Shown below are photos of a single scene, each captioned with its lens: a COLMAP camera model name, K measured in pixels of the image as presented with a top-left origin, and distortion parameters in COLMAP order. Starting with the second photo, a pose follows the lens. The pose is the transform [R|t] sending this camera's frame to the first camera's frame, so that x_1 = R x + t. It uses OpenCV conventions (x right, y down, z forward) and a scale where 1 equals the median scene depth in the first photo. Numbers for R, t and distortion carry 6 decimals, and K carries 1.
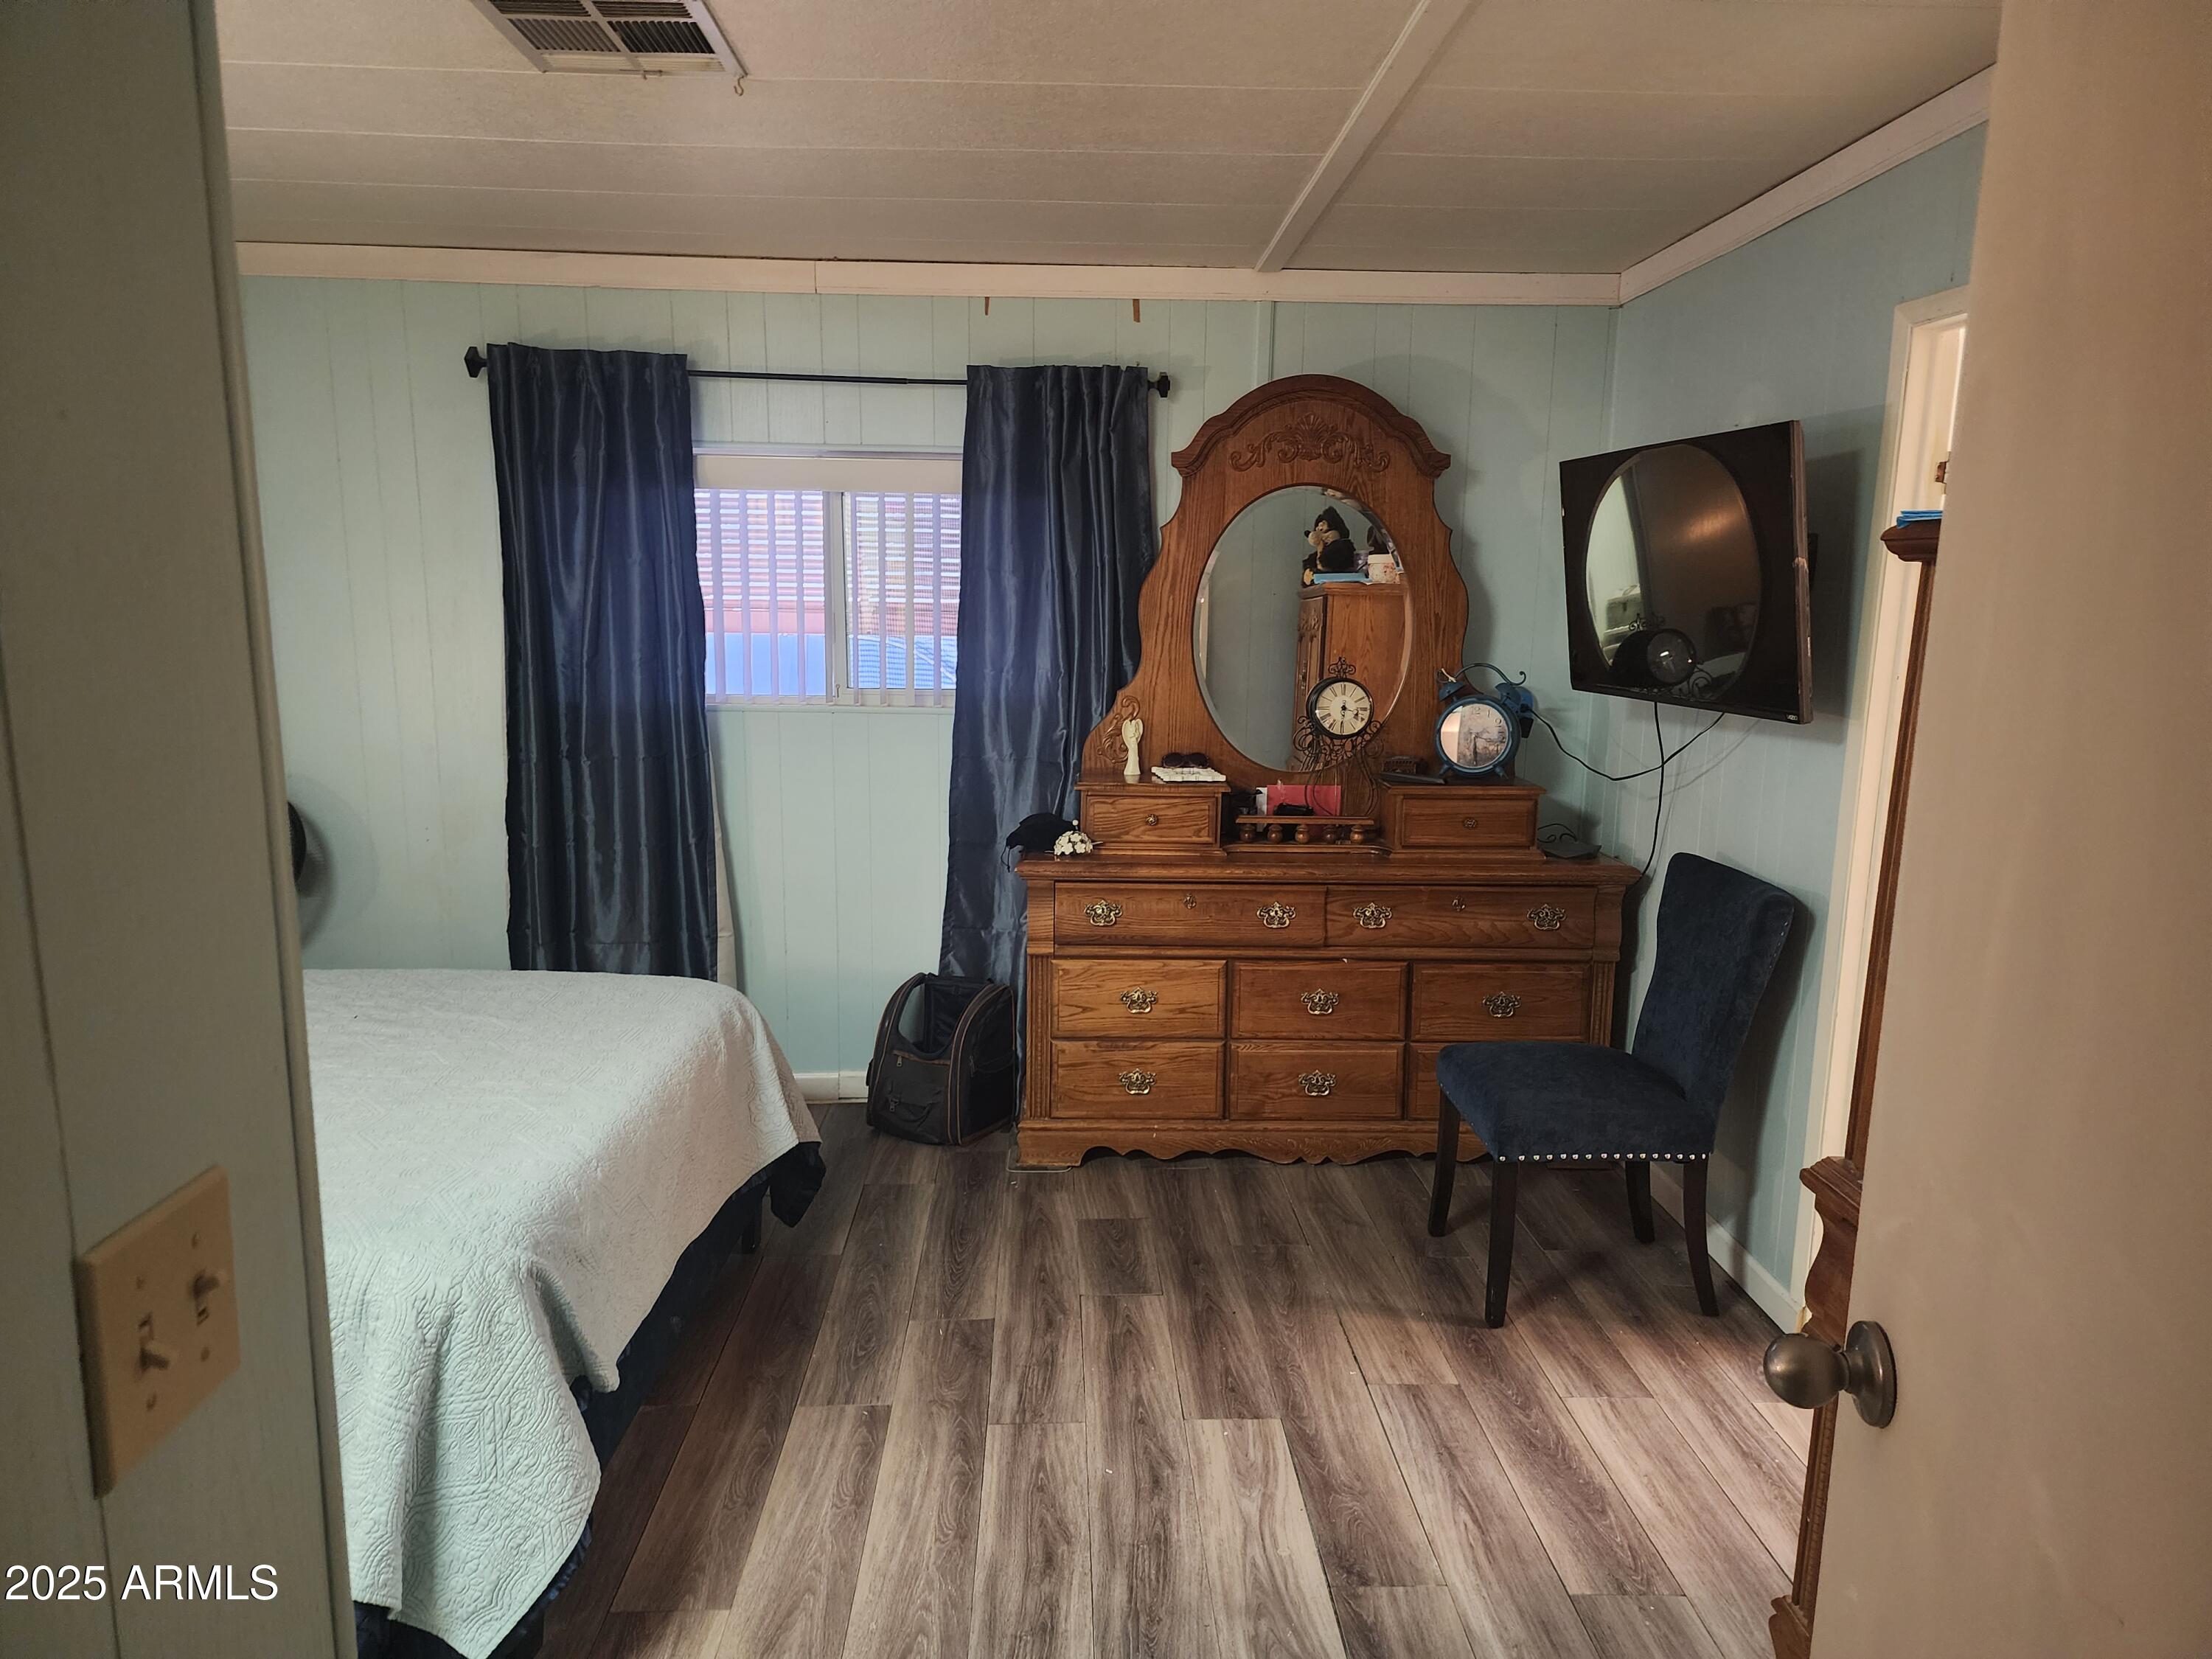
lens RADIAL K [[1463.5, 0, 1112.1], [0, 1463.5, 861.4], [0, 0, 1]] dist [0.071665, -0.061286]
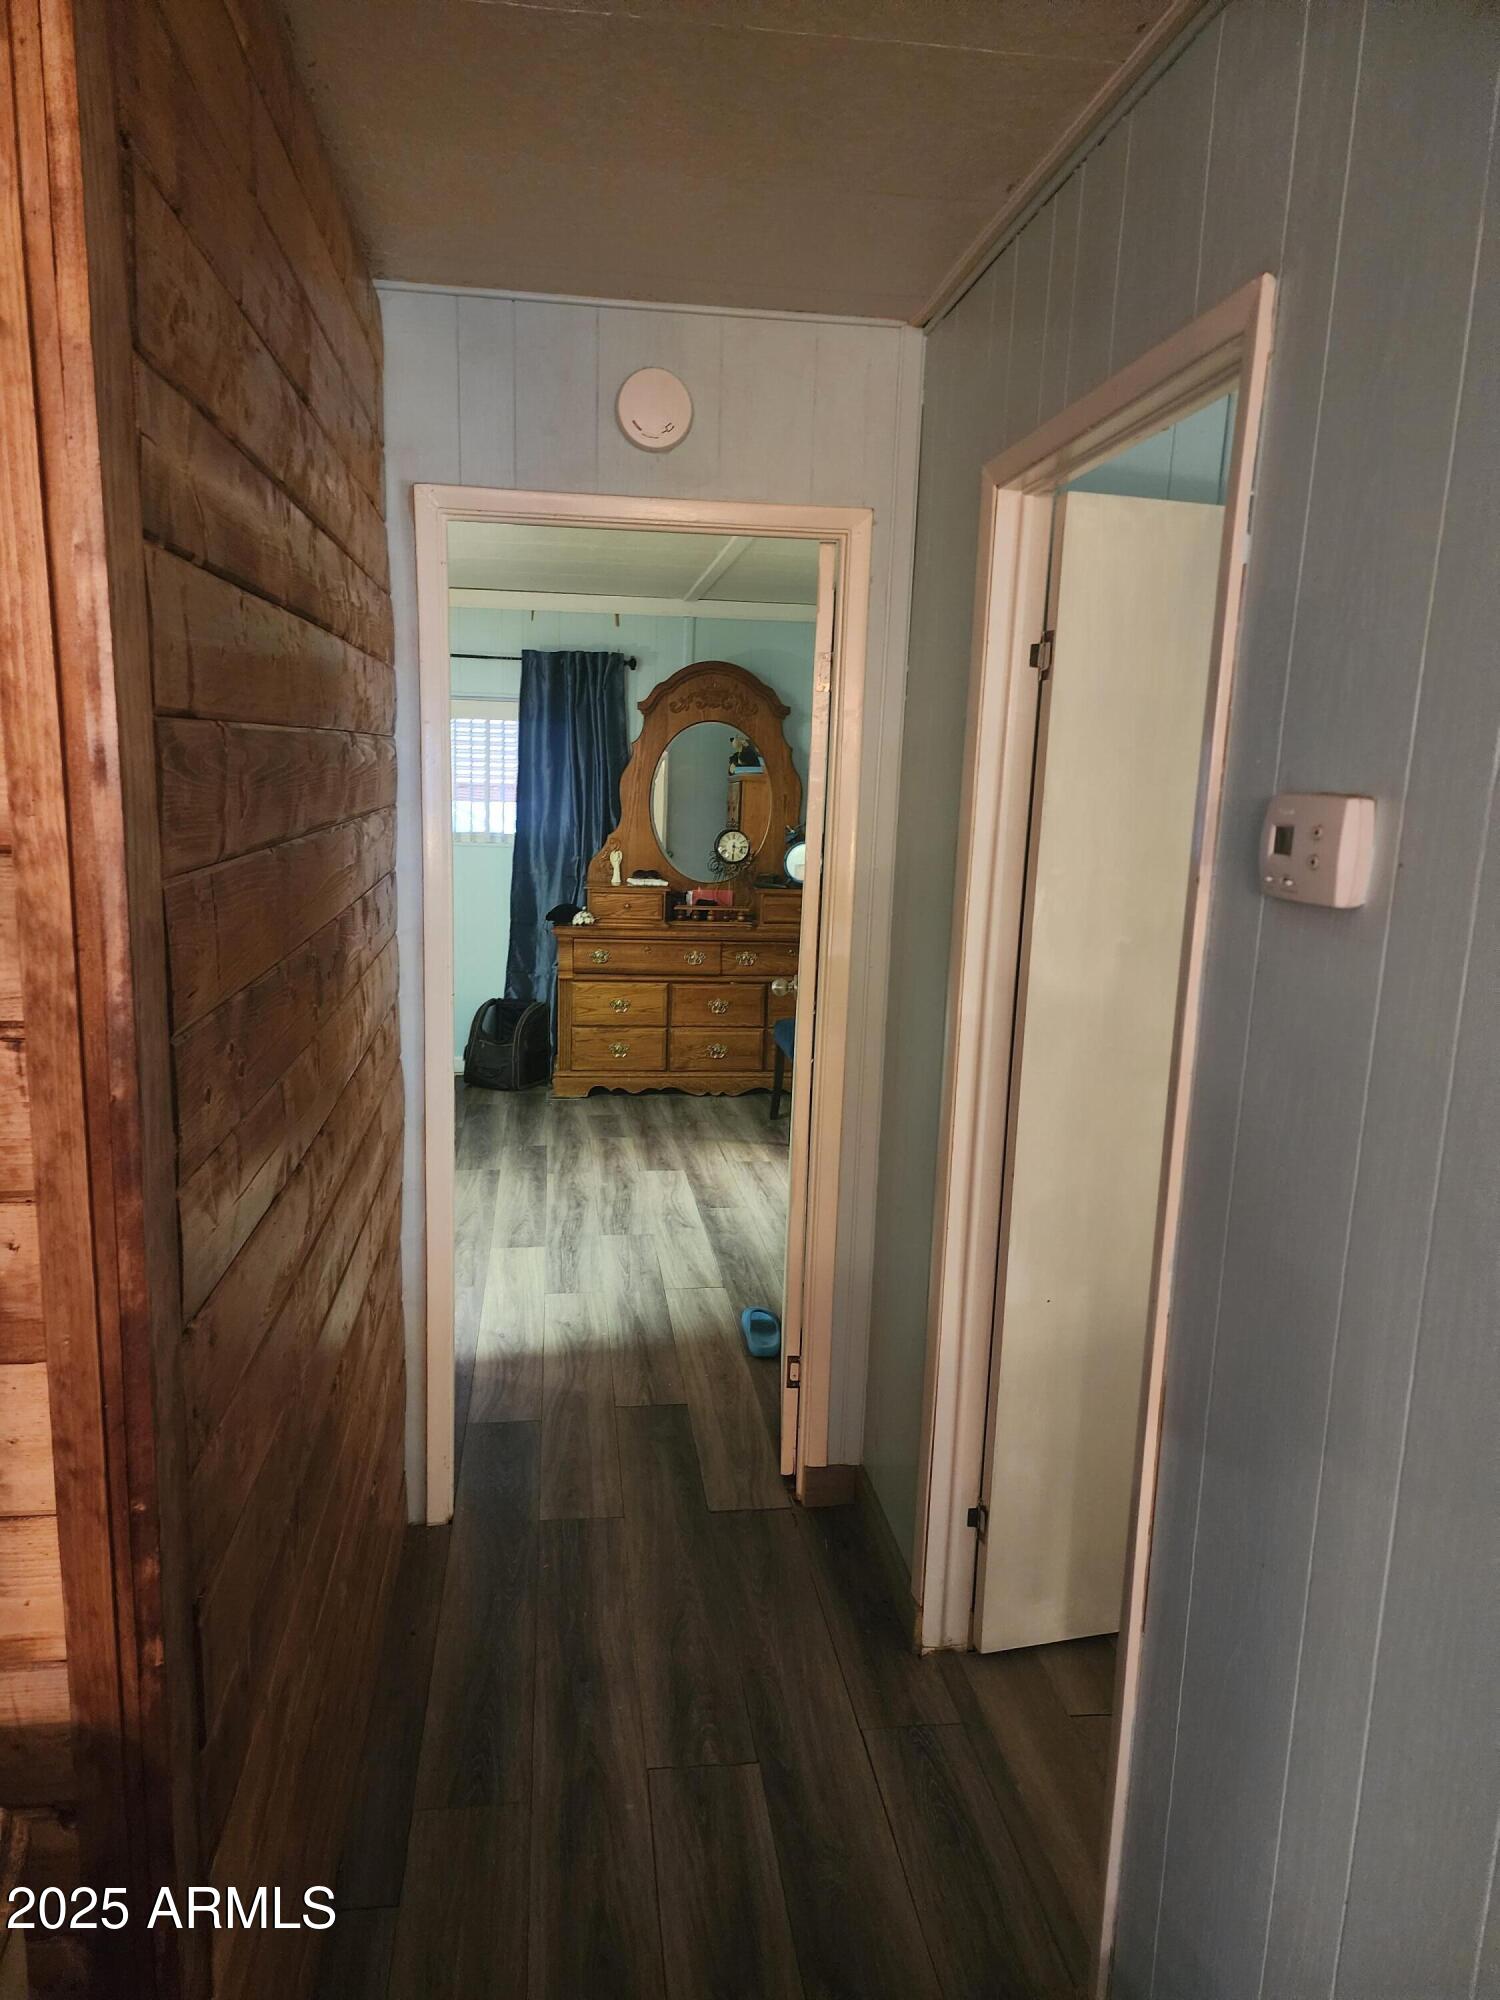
lens RADIAL K [[1346.3, 0, 732.4], [0, 1346.3, 1054.0], [0, 0, 1]] dist [0.073992, -0.060100]
pose [[0.995361, -0.001189, 0.096203, -0.003505], [-0.001348, 0.999653, 0.026304, 0.110445], [-0.096201, -0.026311, 0.995014, -0.676148]]
